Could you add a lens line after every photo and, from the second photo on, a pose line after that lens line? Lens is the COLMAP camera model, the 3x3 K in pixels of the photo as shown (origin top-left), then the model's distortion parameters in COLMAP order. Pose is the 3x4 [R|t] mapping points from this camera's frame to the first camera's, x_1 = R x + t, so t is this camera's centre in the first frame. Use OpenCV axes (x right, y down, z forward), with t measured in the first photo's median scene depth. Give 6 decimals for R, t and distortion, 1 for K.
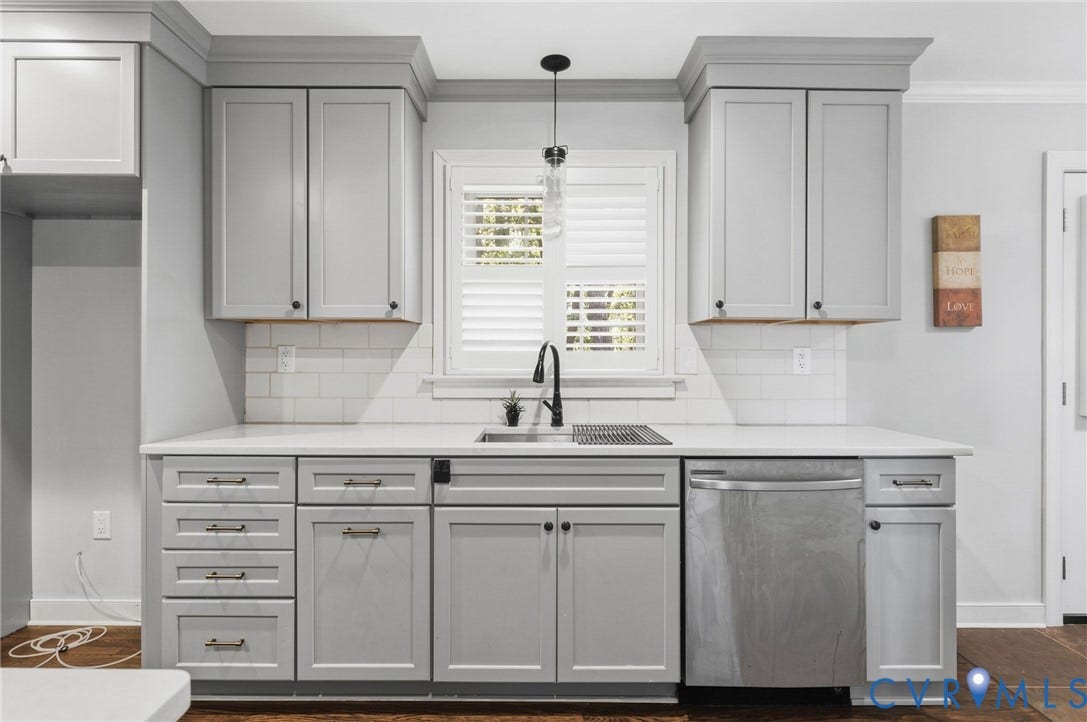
lens RADIAL K [[493.1, 0, 541.3], [0, 493.1, 360.7], [0, 0, 1]] dist [0.004263, 0.000120]
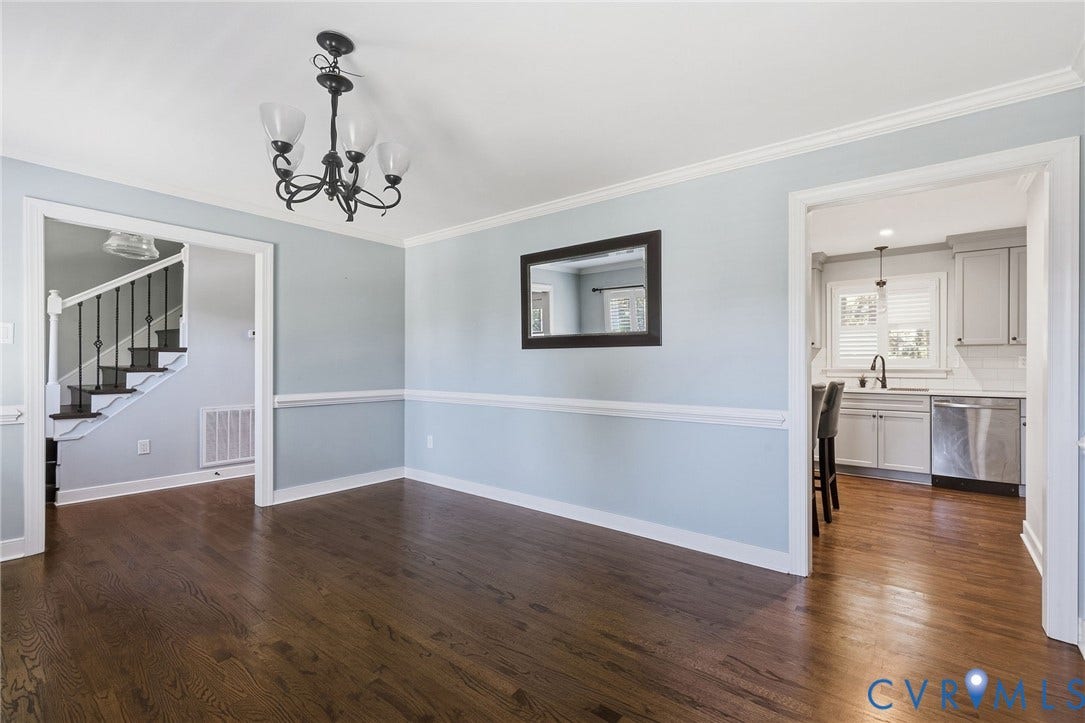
lens RADIAL K [[492.2, 0, 541.5], [0, 492.2, 362.6], [0, 0, 1]] dist [0.004263, 0.000120]
pose [[0.777368, -0.003354, -0.629037, 0.258958], [-0.001507, 0.999973, -0.007194, 0.022879], [0.629044, 0.006540, 0.777342, -2.062165]]
